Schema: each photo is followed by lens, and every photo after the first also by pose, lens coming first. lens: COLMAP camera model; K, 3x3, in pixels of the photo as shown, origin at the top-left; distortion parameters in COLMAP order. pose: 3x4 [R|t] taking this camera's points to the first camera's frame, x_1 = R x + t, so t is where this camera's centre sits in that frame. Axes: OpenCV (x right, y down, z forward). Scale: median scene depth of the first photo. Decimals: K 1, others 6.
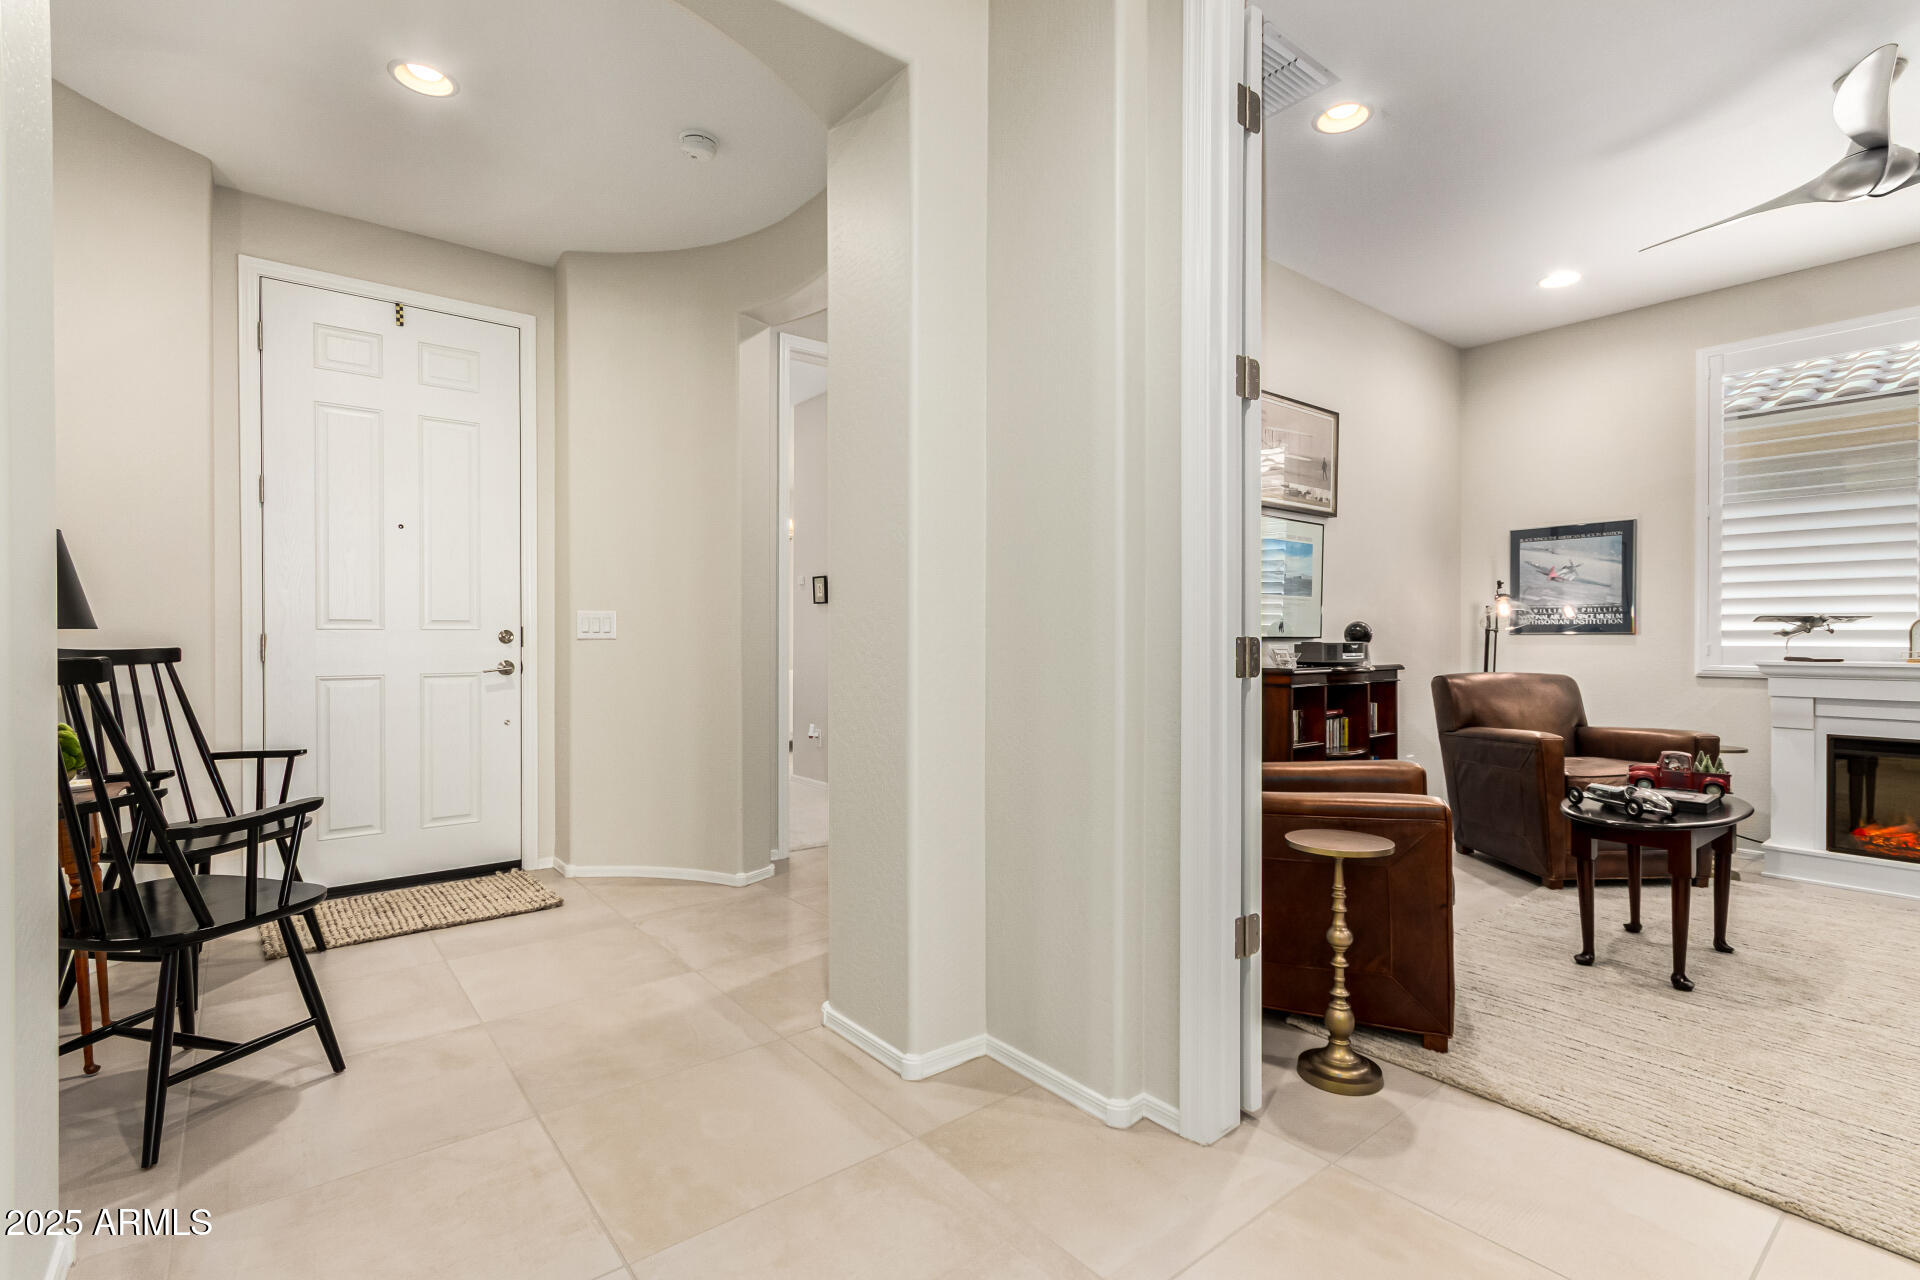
lens RADIAL K [[901.4, 0, 967.9], [0, 901.4, 647.9], [0, 0, 1]] dist [0.002037, 0.000792]
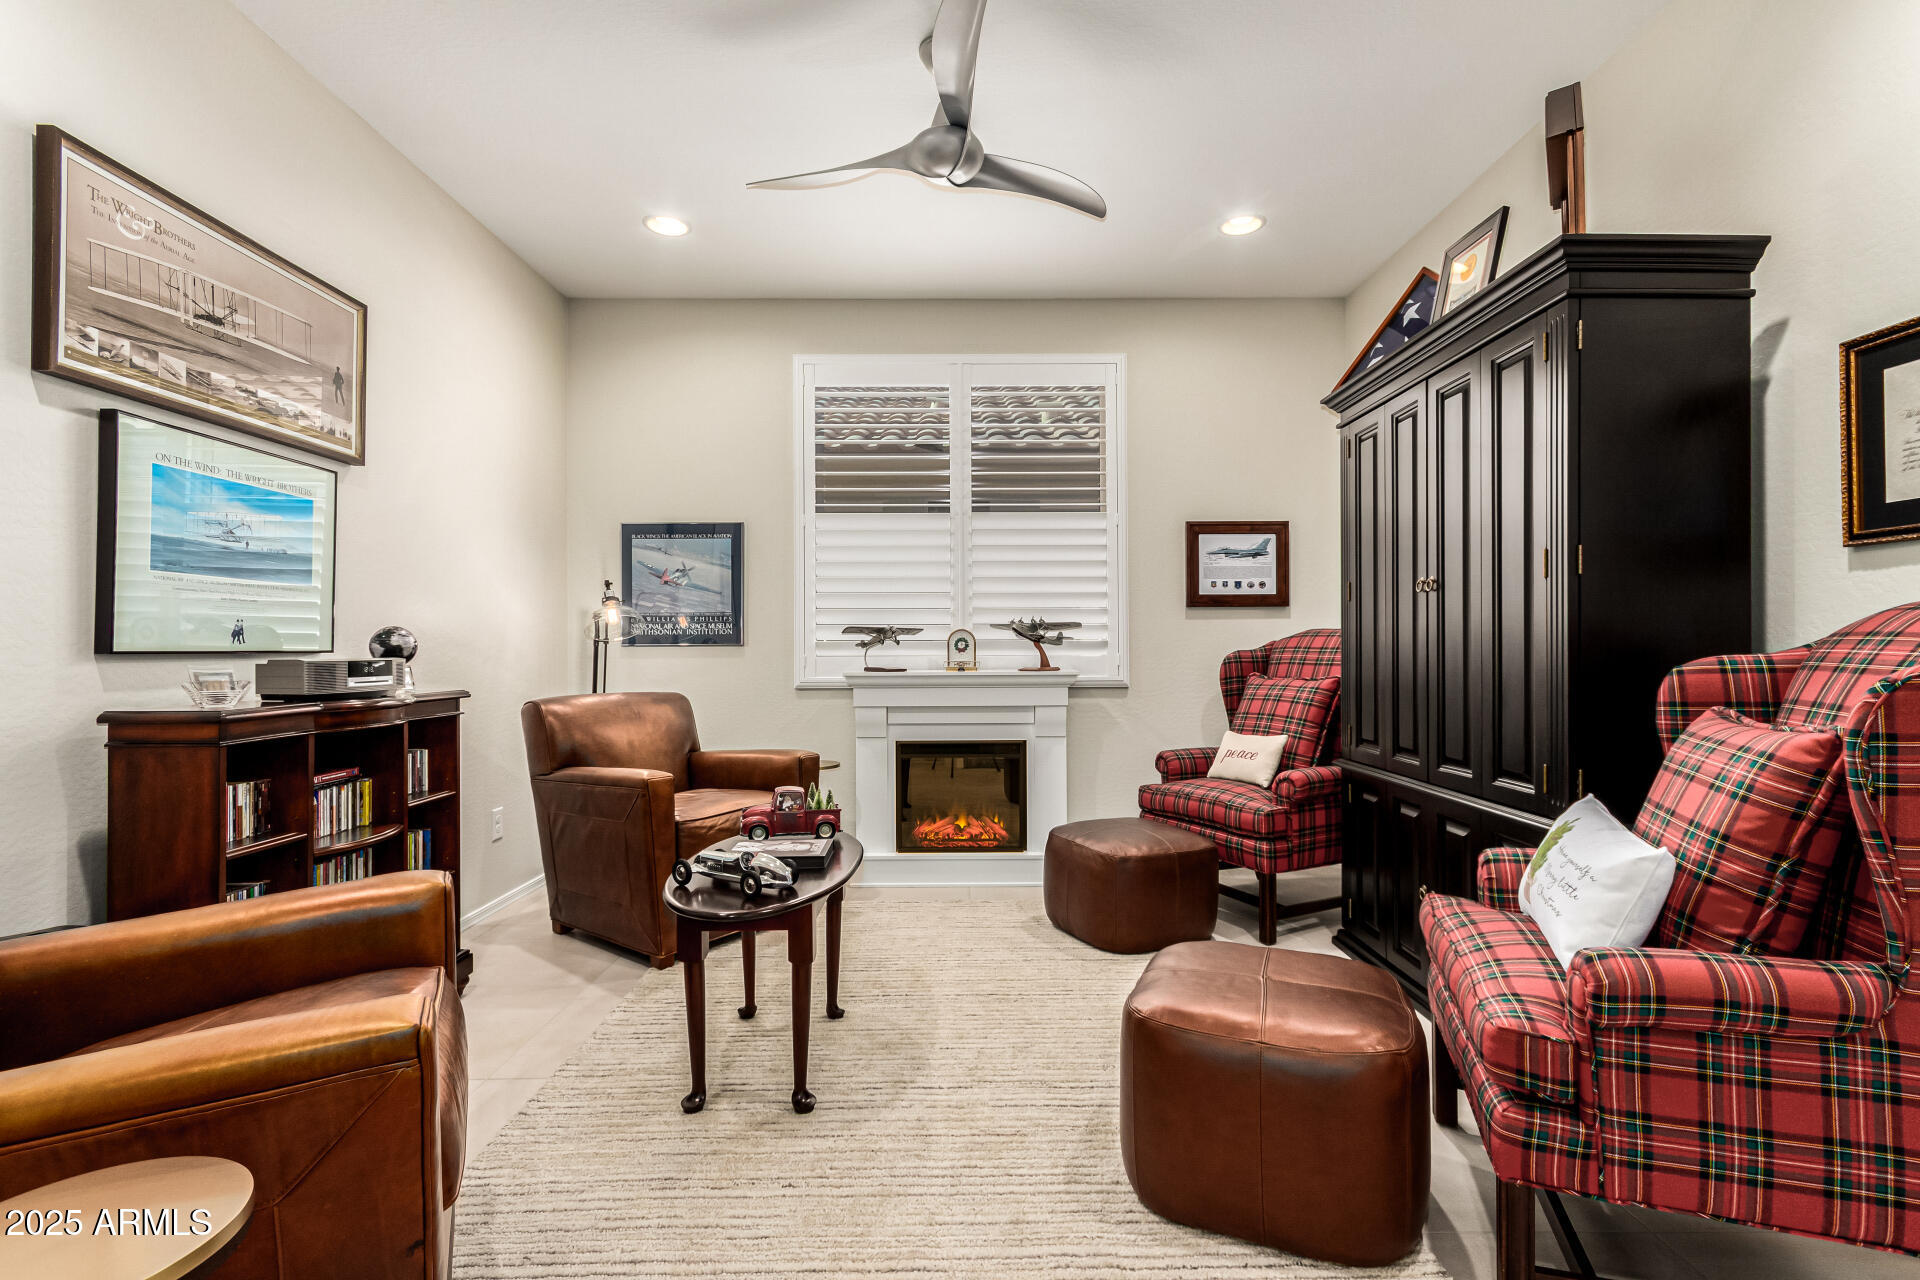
lens RADIAL K [[901.4, 0, 962.4], [0, 901.4, 635.4], [0, 0, 1]] dist [0.002037, 0.000792]
pose [[0.637527, 0.007715, 0.770390, 0.198287], [0.013037, 0.999699, -0.020801, -0.004252], [-0.770318, 0.023305, 0.637234, 0.278715]]
